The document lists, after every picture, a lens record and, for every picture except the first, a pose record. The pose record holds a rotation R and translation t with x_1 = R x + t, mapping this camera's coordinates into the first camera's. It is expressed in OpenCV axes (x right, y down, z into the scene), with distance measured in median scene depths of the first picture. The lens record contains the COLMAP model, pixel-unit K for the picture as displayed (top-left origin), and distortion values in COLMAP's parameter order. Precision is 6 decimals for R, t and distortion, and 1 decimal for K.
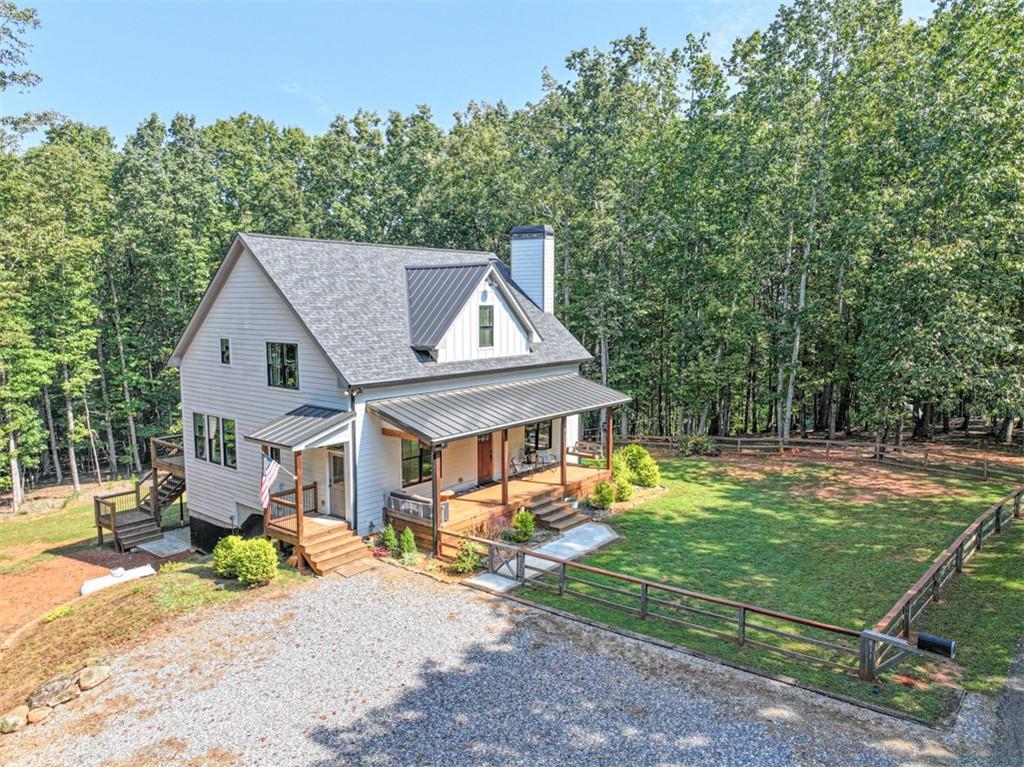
lens RADIAL K [[735.7, 0, 512.0], [0, 735.7, 383.5], [0, 0, 1]] dist [-0.000580, 0.002103]
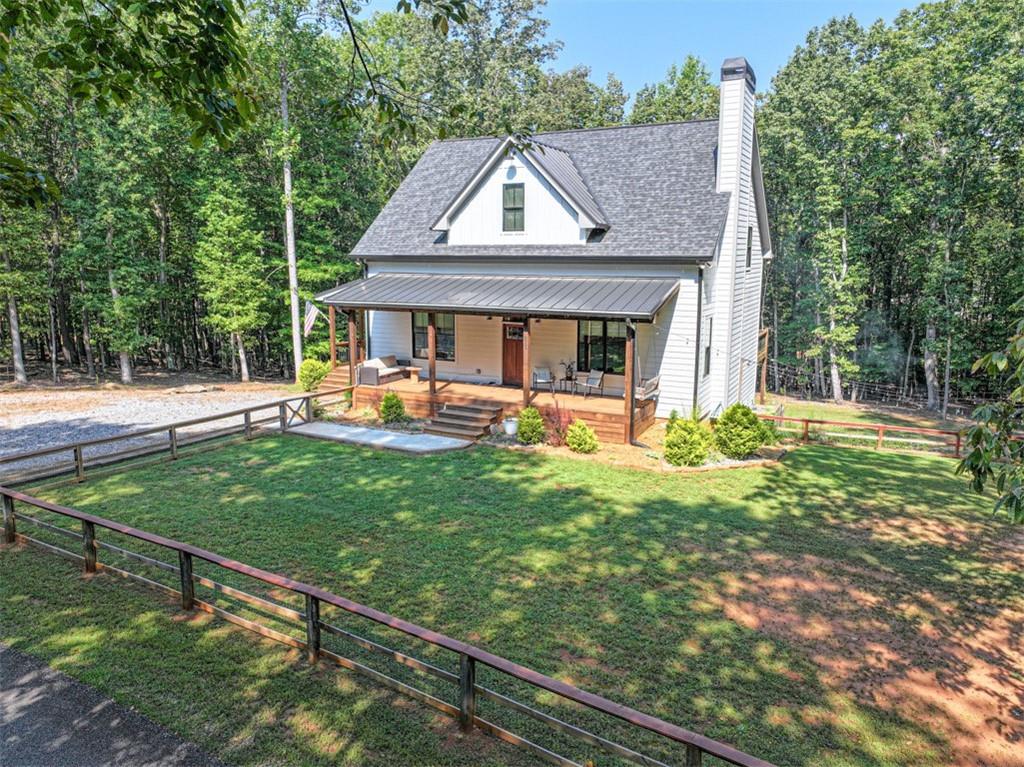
lens RADIAL K [[735.7, 0, 512.0], [0, 735.7, 383.5], [0, 0, 1]] dist [-0.000580, 0.002103]
pose [[0.176119, 0.171649, -0.969288, 0.859380], [-0.106924, 0.982189, 0.154506, -0.006433], [0.978545, 0.076429, 0.191335, 0.844457]]
